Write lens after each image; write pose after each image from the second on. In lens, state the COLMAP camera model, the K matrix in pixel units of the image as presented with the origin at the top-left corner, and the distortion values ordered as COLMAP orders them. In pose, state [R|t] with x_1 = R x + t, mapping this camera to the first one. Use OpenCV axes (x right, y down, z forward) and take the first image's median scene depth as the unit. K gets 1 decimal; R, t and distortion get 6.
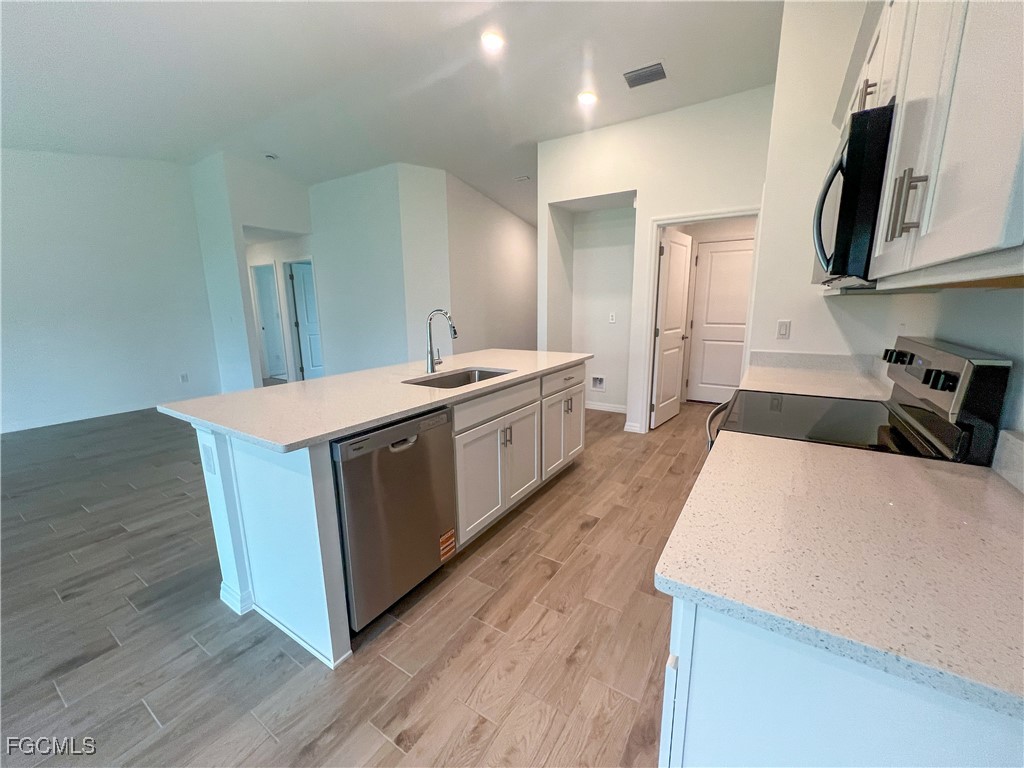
lens RADIAL K [[408.8, 0, 511.6], [0, 408.8, 383.3], [0, 0, 1]] dist [-0.001451, 0.000668]
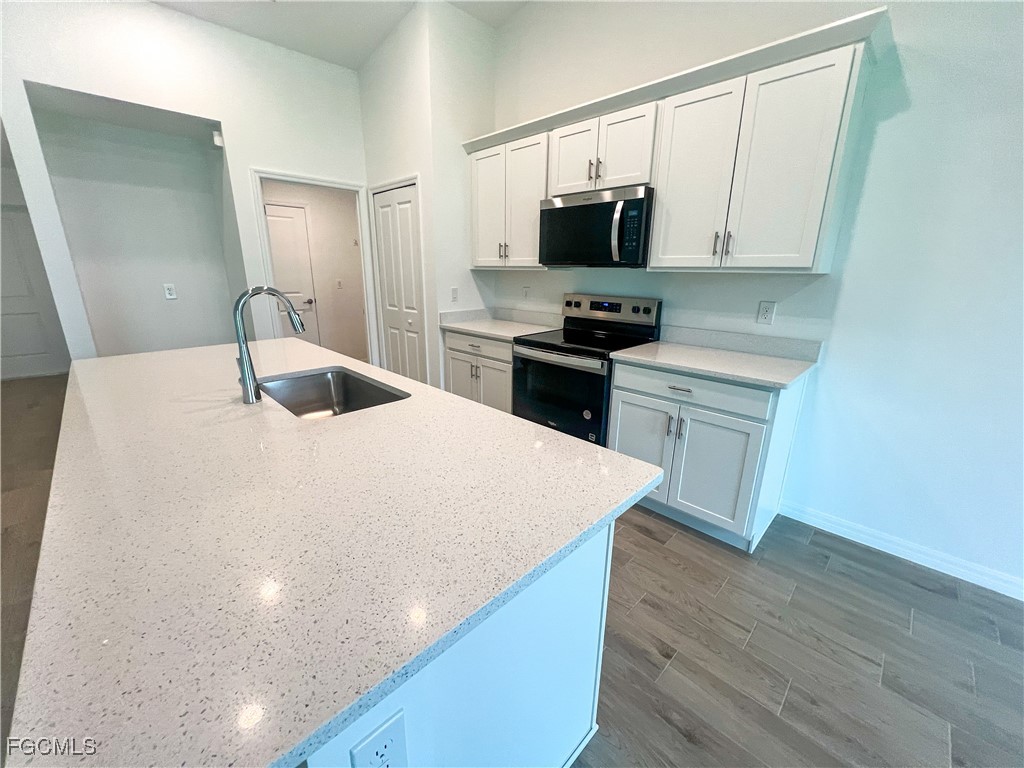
lens RADIAL K [[408.8, 0, 511.6], [0, 408.8, 383.3], [0, 0, 1]] dist [-0.001451, 0.000668]
pose [[0.212545, -0.251270, 0.944292, -0.541460], [0.176509, 0.960349, 0.215813, -0.090732], [-0.961077, 0.120806, 0.248469, 0.440308]]
